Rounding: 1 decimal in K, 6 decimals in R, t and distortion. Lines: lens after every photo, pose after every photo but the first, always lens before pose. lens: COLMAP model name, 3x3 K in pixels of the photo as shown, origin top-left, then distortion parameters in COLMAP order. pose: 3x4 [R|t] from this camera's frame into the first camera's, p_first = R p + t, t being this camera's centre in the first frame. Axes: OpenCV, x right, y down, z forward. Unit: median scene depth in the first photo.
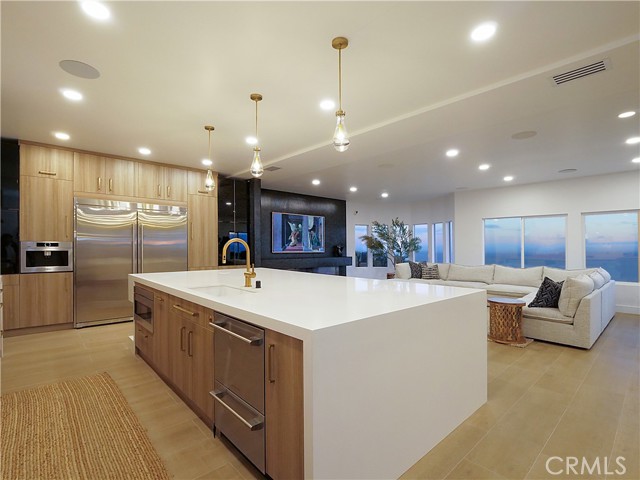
lens RADIAL K [[316.6, 0, 318.1], [0, 316.6, 244.7], [0, 0, 1]] dist [-0.011296, 0.000470]
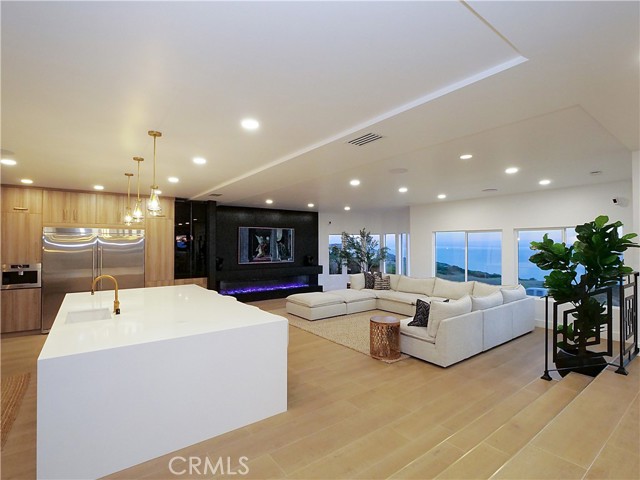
lens RADIAL K [[316.6, 0, 319.7], [0, 316.6, 239.6], [0, 0, 1]] dist [-0.011296, 0.000470]
pose [[0.994939, -0.006987, -0.100239, 0.332222], [0.006263, 0.999952, -0.007537, -0.066676], [0.100286, 0.006871, 0.994935, -0.088920]]
